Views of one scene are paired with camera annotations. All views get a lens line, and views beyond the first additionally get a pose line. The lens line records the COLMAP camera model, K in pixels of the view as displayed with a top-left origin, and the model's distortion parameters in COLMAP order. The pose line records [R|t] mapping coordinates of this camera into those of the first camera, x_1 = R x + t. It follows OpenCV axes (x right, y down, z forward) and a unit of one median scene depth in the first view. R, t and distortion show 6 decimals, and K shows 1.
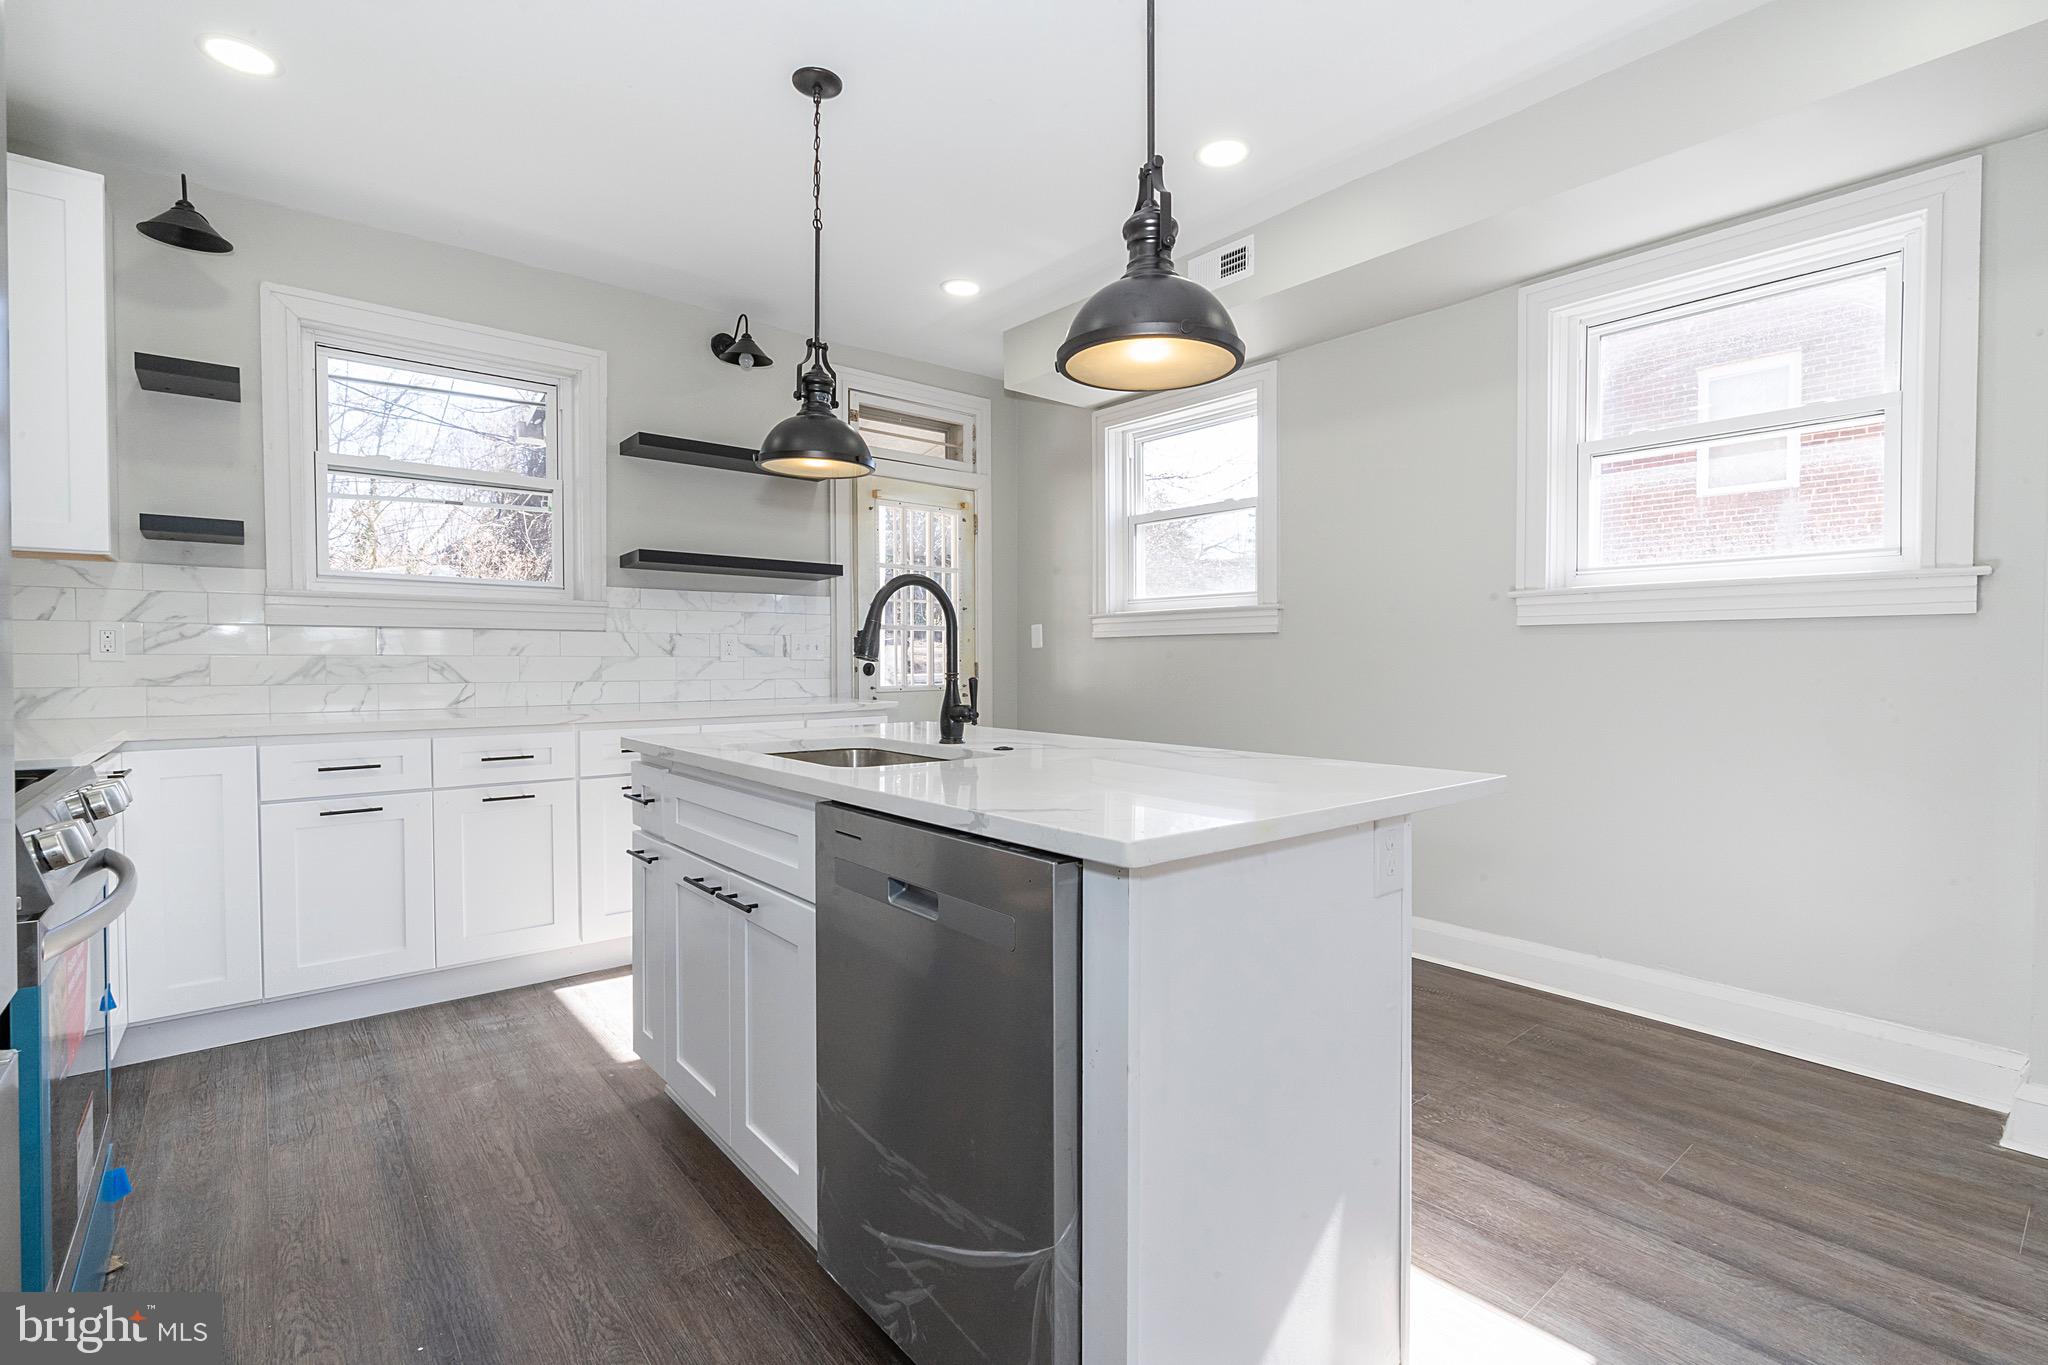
lens RADIAL K [[938.6, 0, 1025.5], [0, 938.6, 661.8], [0, 0, 1]] dist [-0.006500, 0.002221]
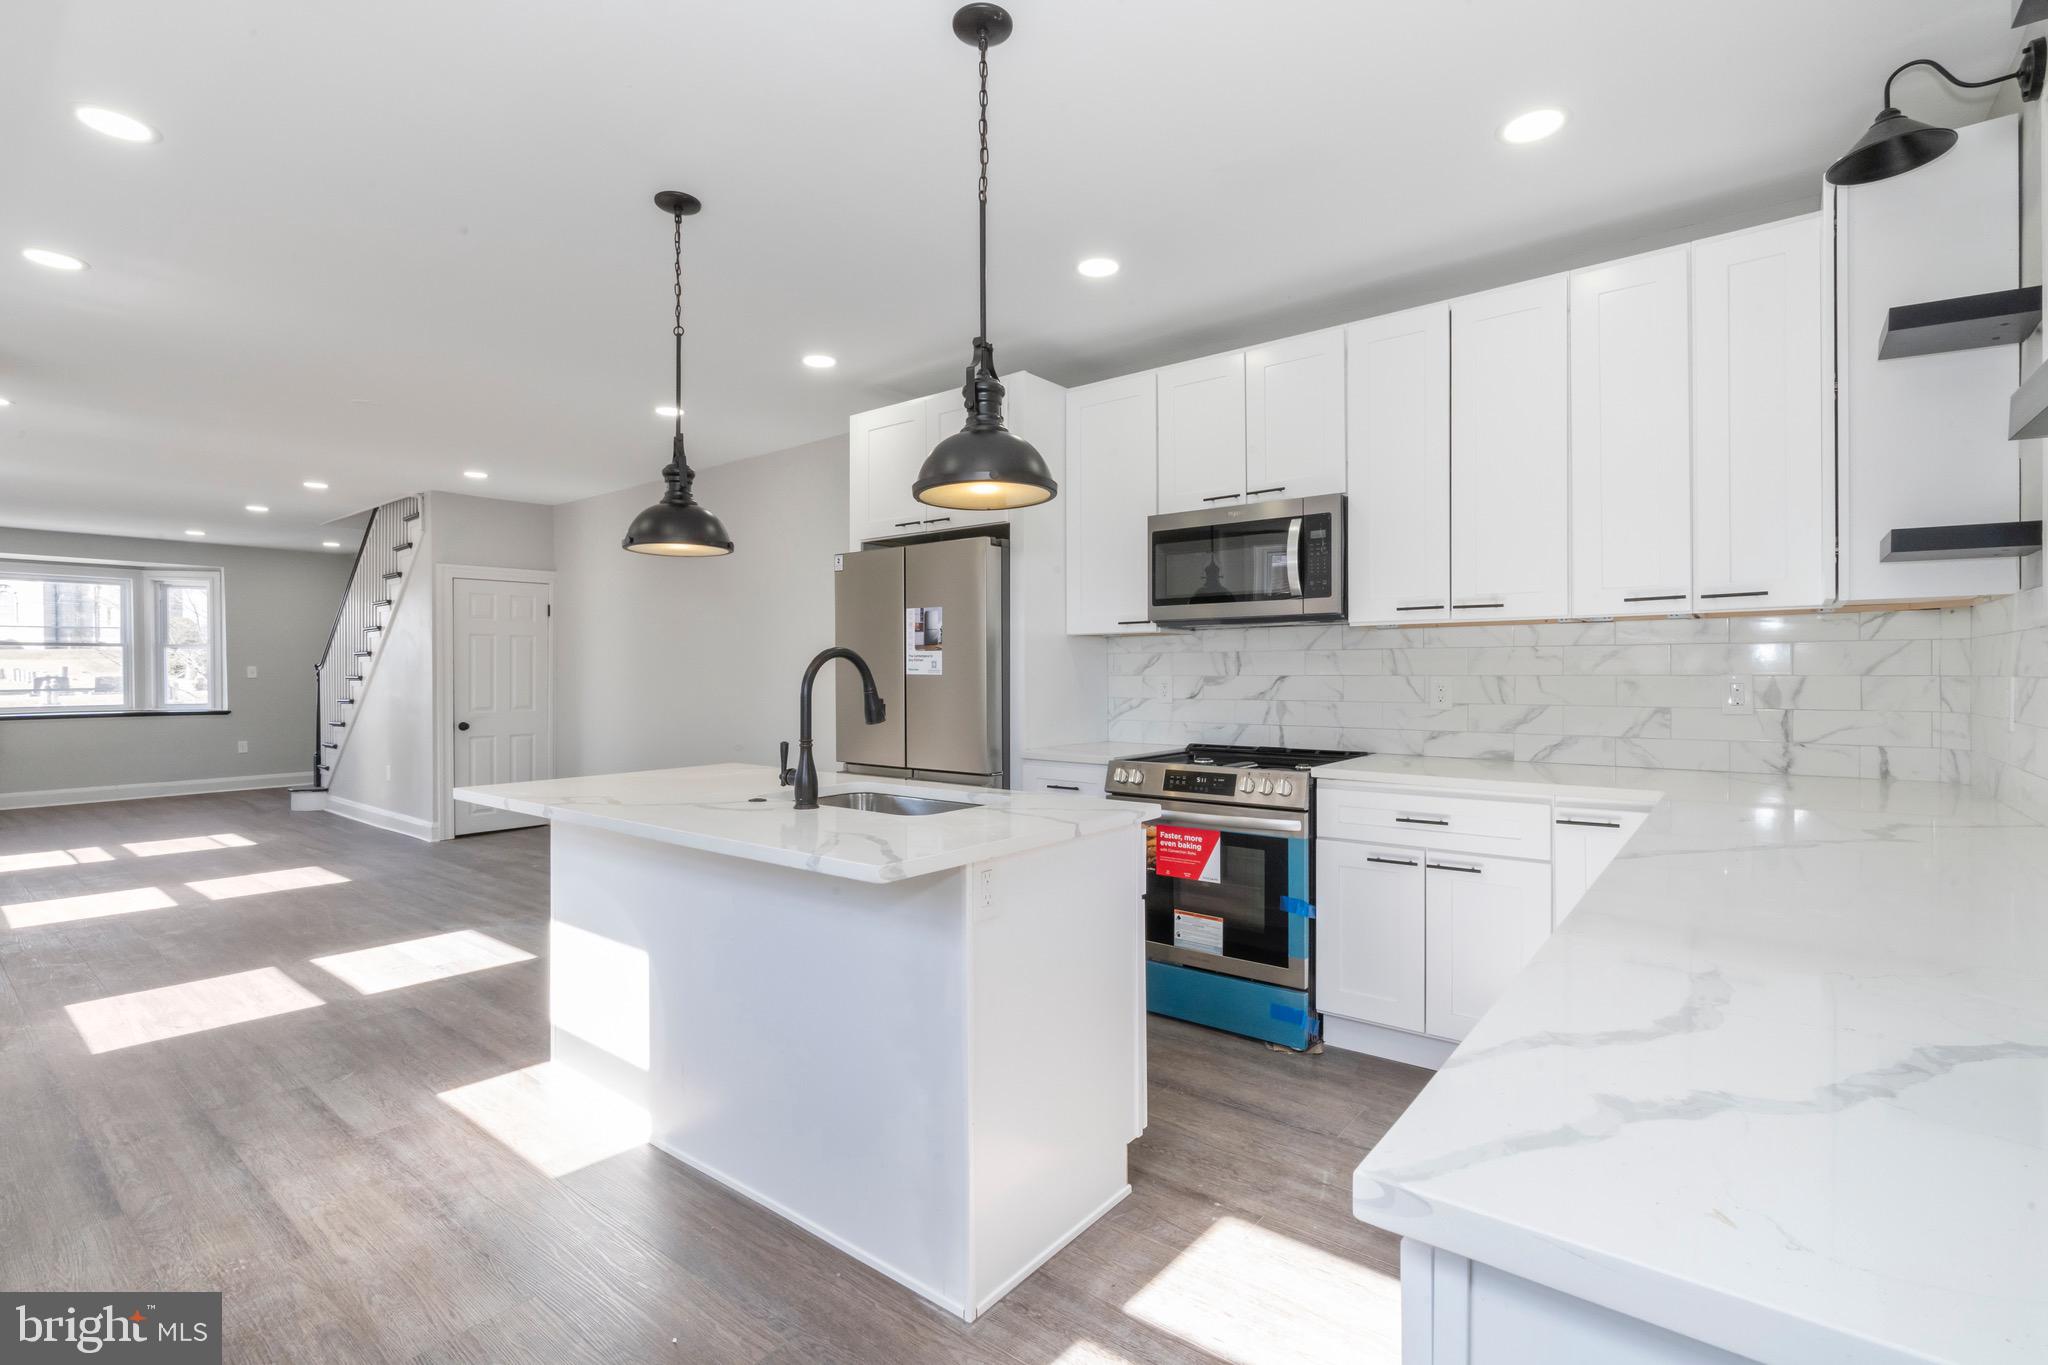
lens RADIAL K [[938.6, 0, 1035.6], [0, 938.6, 679.6], [0, 0, 1]] dist [-0.006500, 0.002221]
pose [[-0.976703, 0.002038, -0.214585, -0.070183], [0.000016, 0.999956, 0.009423, -0.043655], [0.214595, 0.009200, -0.976660, 1.417377]]
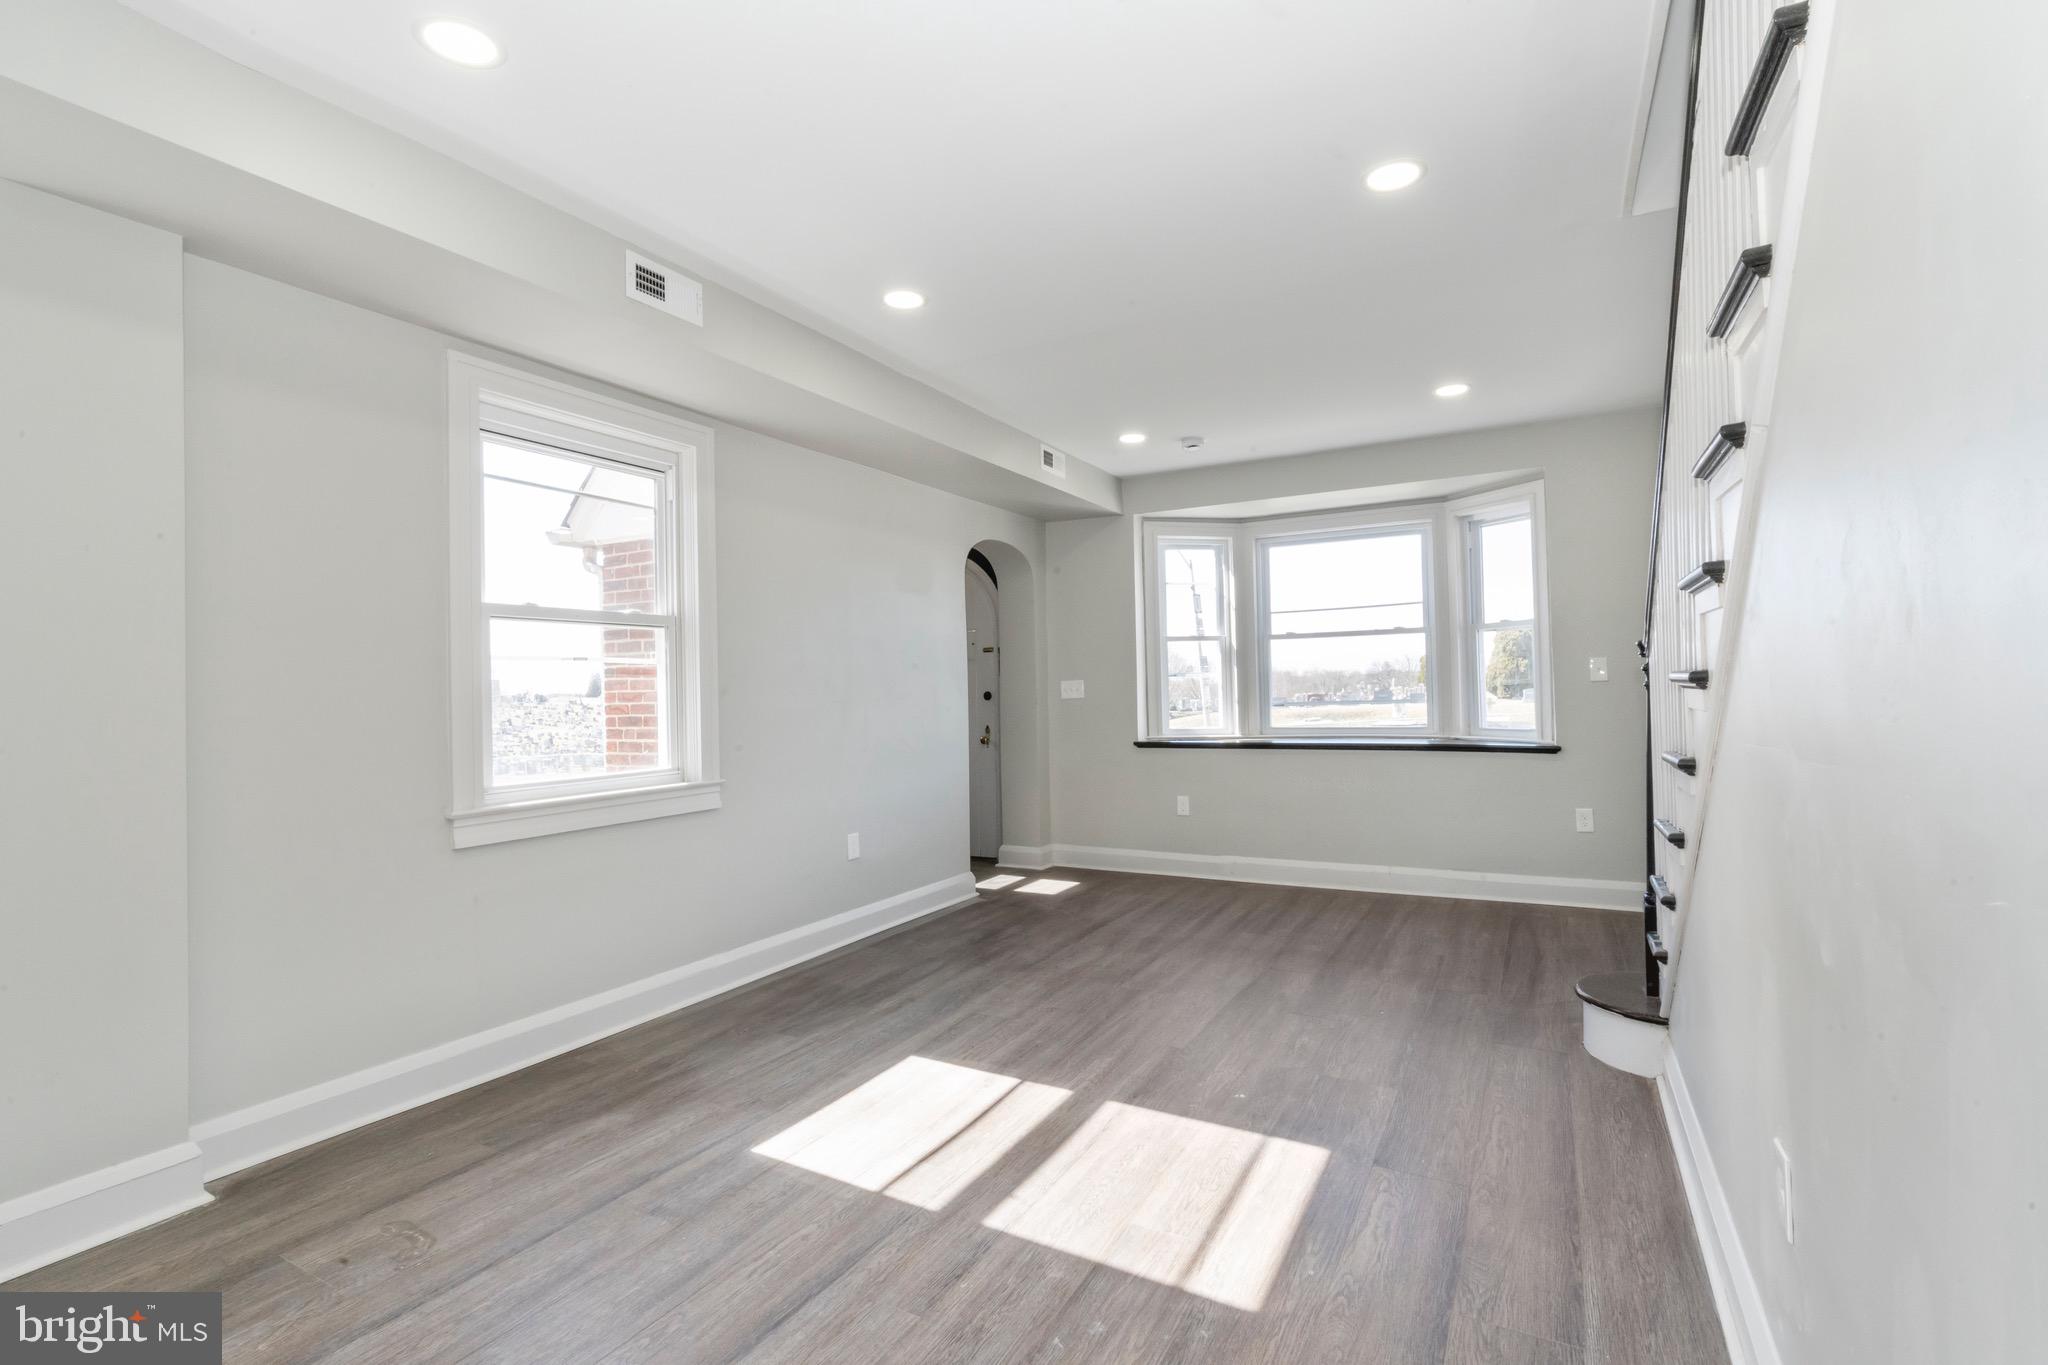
lens RADIAL K [[938.6, 0, 1039.5], [0, 938.6, 684.6], [0, 0, 1]] dist [-0.006500, 0.002221]
pose [[-0.378618, 0.009753, 0.925502, 0.744186], [0.019604, 0.999805, -0.002516, -0.029083], [-0.925345, 0.017191, -0.378735, -0.783481]]
